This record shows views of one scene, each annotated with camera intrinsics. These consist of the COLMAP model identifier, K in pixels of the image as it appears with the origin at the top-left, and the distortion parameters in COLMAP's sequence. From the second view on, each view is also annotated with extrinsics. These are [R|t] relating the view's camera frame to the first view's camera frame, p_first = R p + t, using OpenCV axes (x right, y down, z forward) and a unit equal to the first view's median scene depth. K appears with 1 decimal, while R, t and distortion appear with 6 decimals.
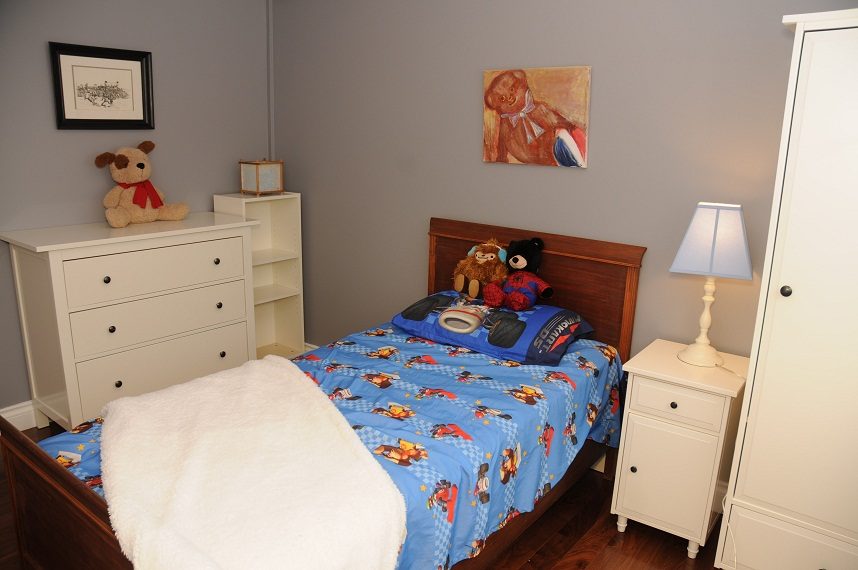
lens RADIAL K [[649.4, 0, 431.0], [0, 649.4, 294.4], [0, 0, 1]] dist [-0.169452, 0.157727]
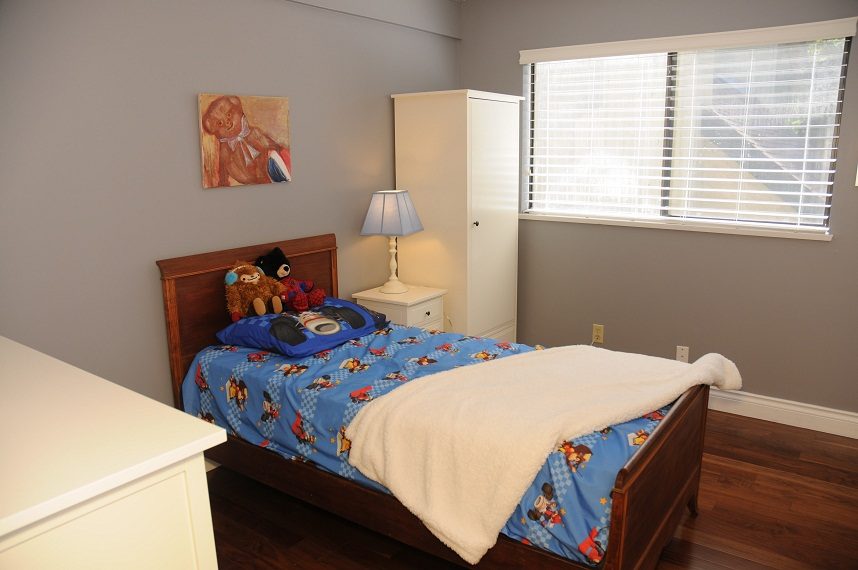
lens RADIAL K [[649.4, 0, 431.0], [0, 649.4, 294.4], [0, 0, 1]] dist [-0.169452, 0.157727]
pose [[-0.045718, -0.236699, 0.970507, -0.955295], [0.262694, 0.934481, 0.240287, -0.210493], [-0.963795, 0.265932, 0.019457, 0.745340]]
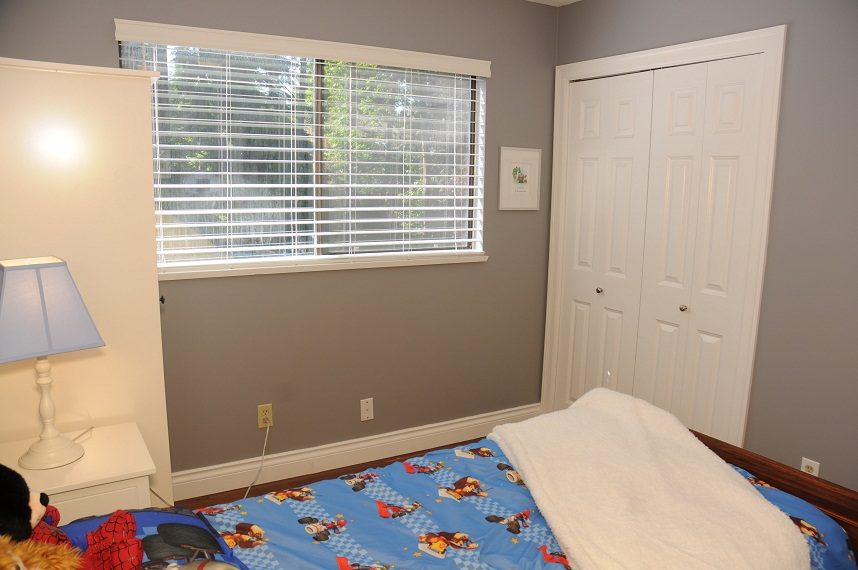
lens RADIAL K [[649.4, 0, 431.0], [0, 649.4, 294.4], [0, 0, 1]] dist [-0.169452, 0.157727]
pose [[-0.930868, -0.100902, 0.351146, -0.214594], [0.057332, 0.908859, 0.413144, -0.310256], [-0.360830, 0.404715, -0.840243, 1.173467]]
